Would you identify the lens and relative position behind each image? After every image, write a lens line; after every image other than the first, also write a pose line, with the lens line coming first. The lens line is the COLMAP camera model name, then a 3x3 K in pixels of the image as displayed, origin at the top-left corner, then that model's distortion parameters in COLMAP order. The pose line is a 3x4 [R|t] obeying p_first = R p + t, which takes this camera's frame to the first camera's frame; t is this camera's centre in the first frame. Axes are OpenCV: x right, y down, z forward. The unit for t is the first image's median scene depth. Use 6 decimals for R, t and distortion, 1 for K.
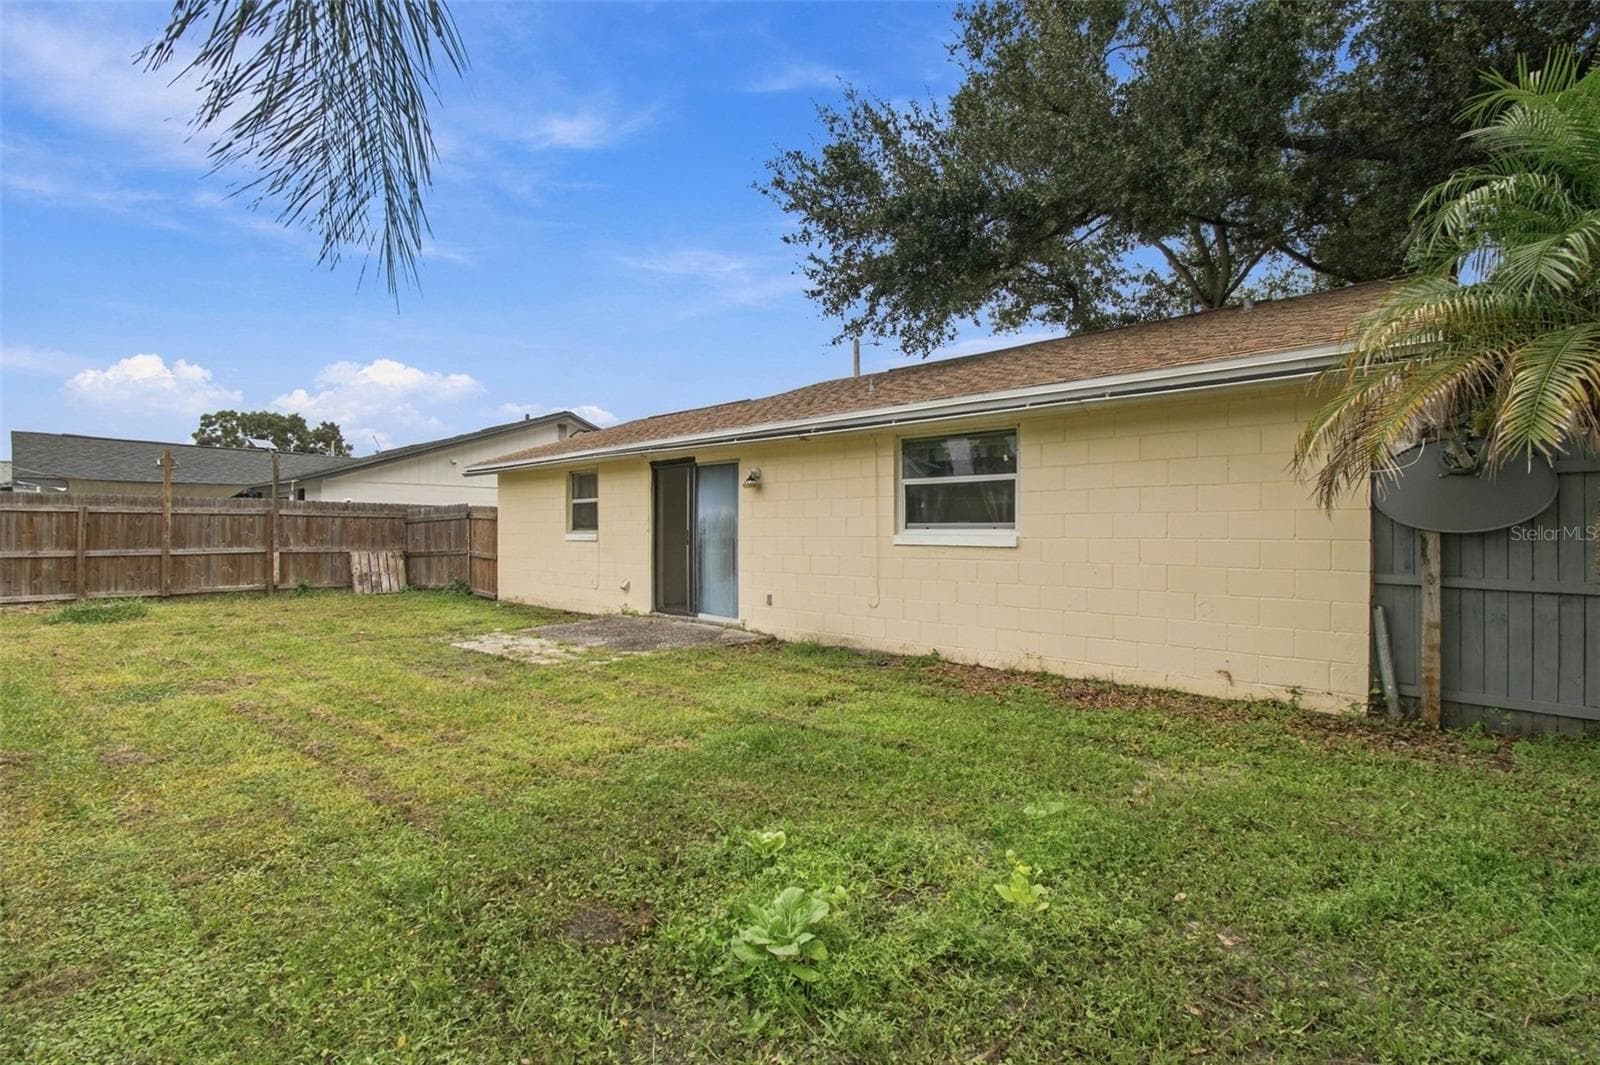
lens RADIAL K [[723.7, 0, 796.8], [0, 723.7, 527.3], [0, 0, 1]] dist [-0.049877, 0.000183]
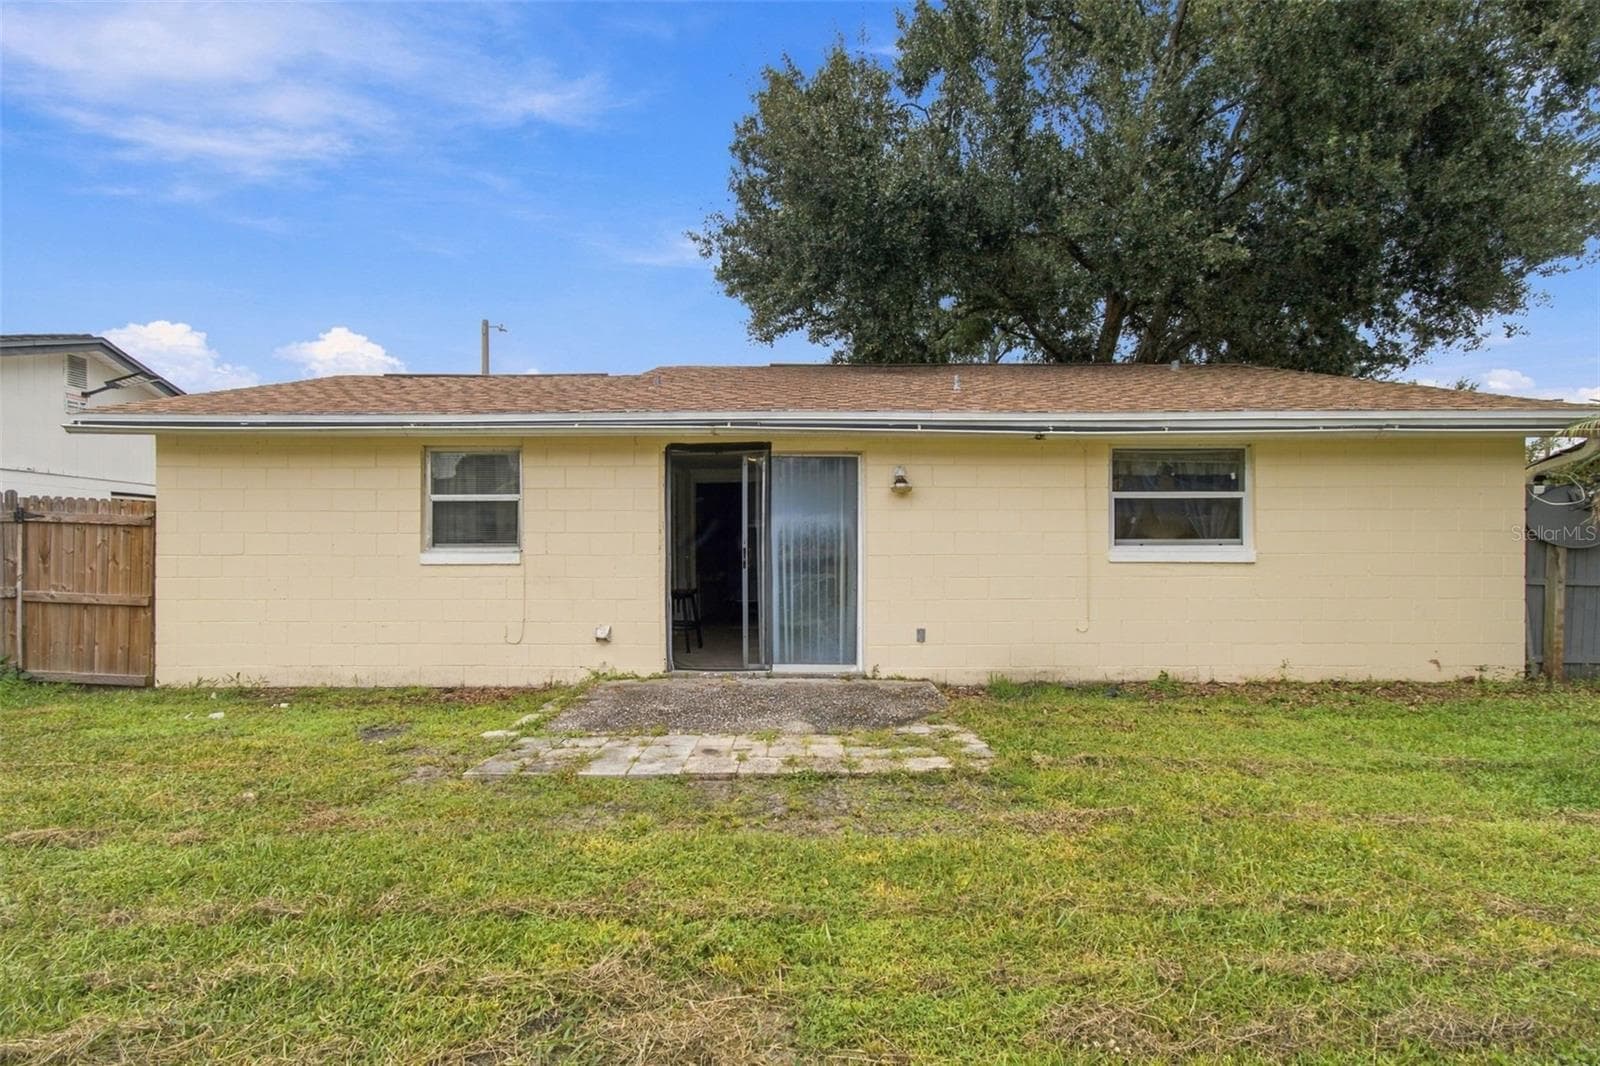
lens RADIAL K [[722.5, 0, 789.1], [0, 722.5, 528.6], [0, 0, 1]] dist [-0.002574, -0.000070]
pose [[0.737172, 0.022437, 0.675333, -0.510295], [-0.001416, 0.999498, -0.031662, 0.007190], [-0.675704, 0.022384, 0.736833, 0.388318]]
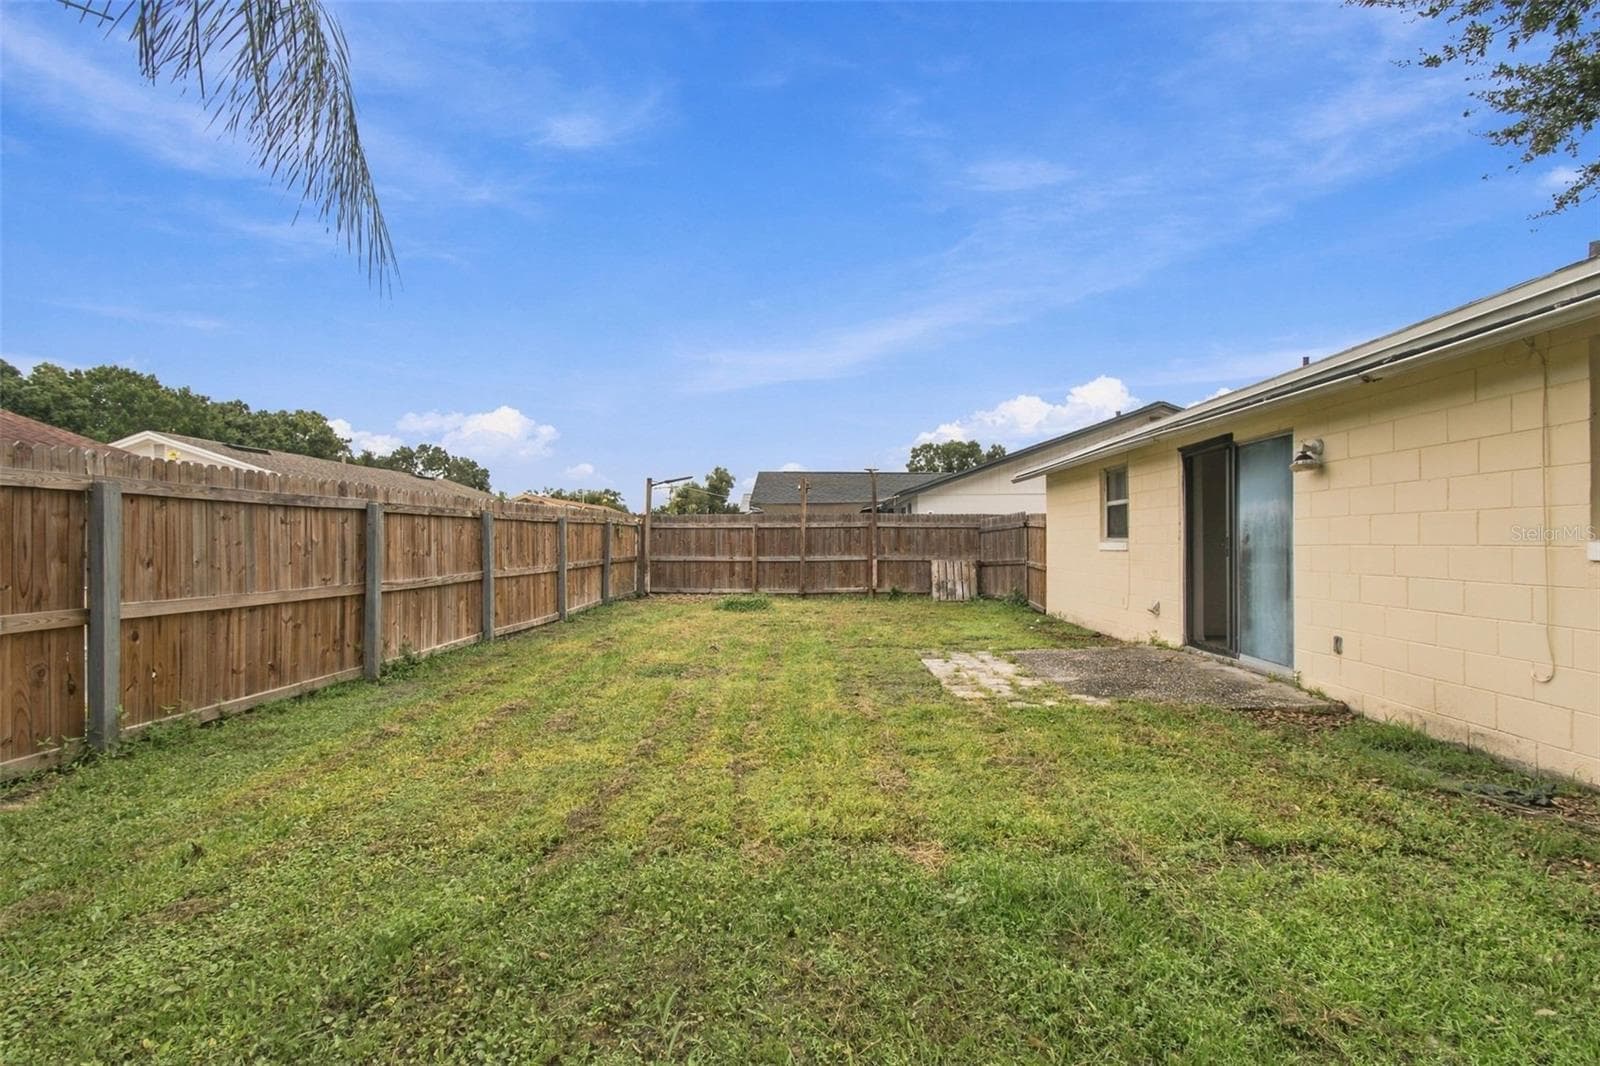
lens RADIAL K [[729.2, 0, 799.5], [0, 729.2, 541.3], [0, 0, 1]] dist [0.003294, 0.001028]
pose [[0.649638, -0.004815, -0.760228, 0.106204], [0.008612, 0.999962, 0.001025, 0.003793], [0.760195, -0.007213, 0.649655, 0.175636]]
